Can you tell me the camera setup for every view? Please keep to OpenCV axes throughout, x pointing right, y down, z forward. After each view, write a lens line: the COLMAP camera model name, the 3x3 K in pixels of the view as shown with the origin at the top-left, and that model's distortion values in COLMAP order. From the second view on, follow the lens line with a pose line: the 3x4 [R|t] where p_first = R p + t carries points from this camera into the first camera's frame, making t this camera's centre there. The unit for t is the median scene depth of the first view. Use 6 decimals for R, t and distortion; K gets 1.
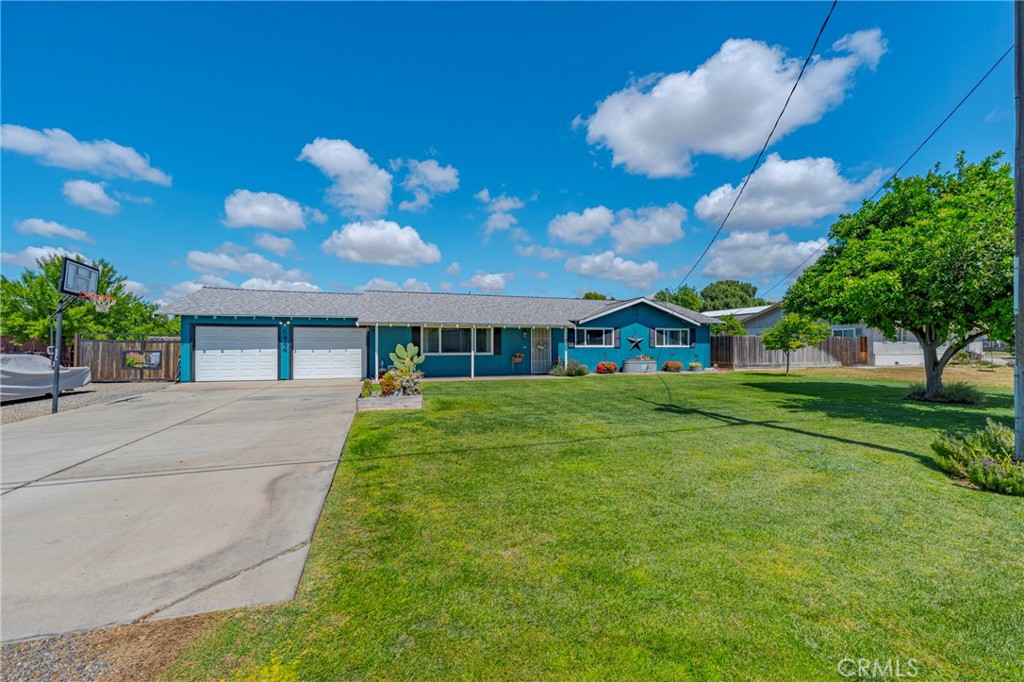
lens RADIAL K [[406.0, 0, 512.0], [0, 406.0, 341.0], [0, 0, 1]] dist [-0.000676, 0.000036]
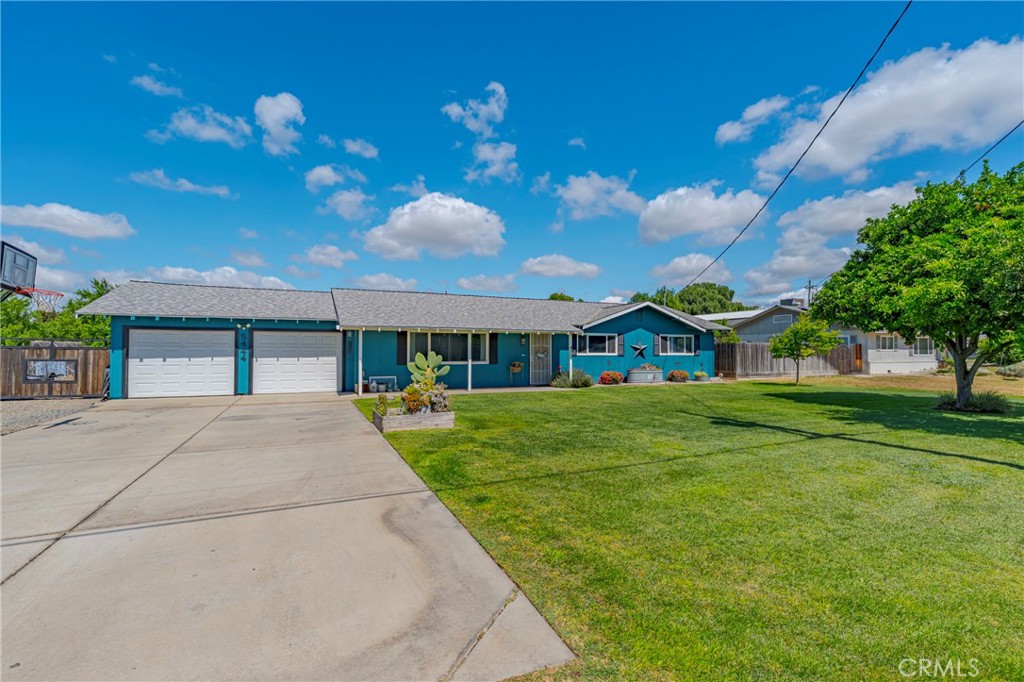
lens RADIAL K [[460.7, 0, 512.0], [0, 460.7, 341.0], [0, 0, 1]] dist [-0.001867, -0.000041]
pose [[0.993654, 0.003858, 0.112411, -0.120820], [-0.002397, 0.999911, -0.013129, -0.002615], [-0.112451, 0.012777, 0.993575, 0.006487]]
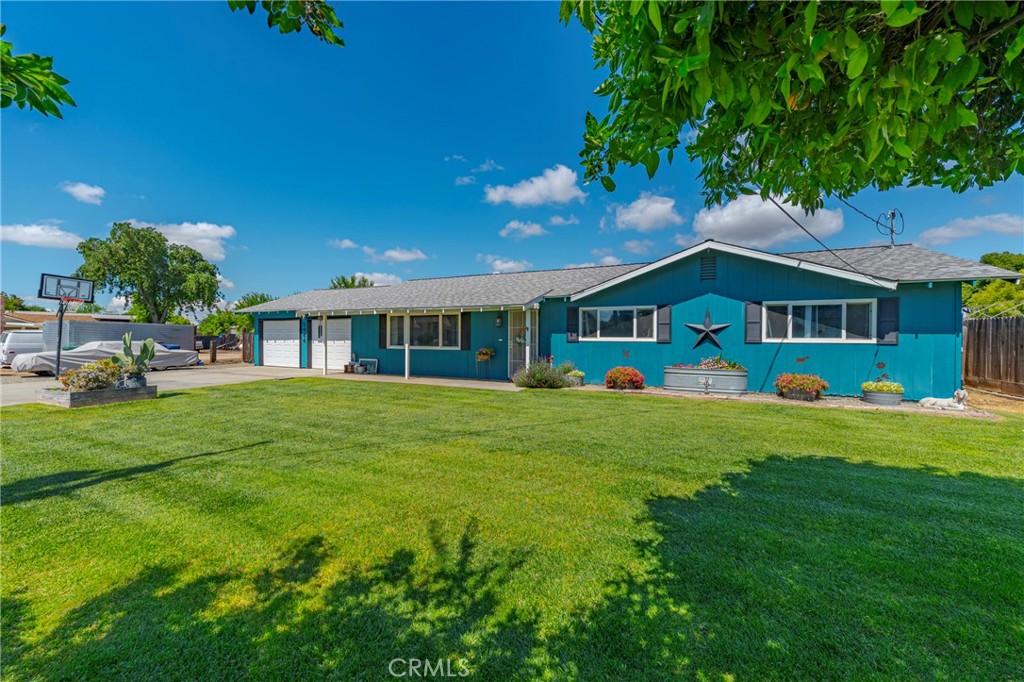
lens RADIAL K [[400.5, 0, 512.0], [0, 400.5, 341.0], [0, 0, 1]] dist [-0.000836, -0.000054]
pose [[0.731516, 0.007340, -0.681785, 0.582494], [-0.000775, 0.999950, 0.009933, 0.011895], [0.681824, -0.006738, 0.731485, 0.591110]]
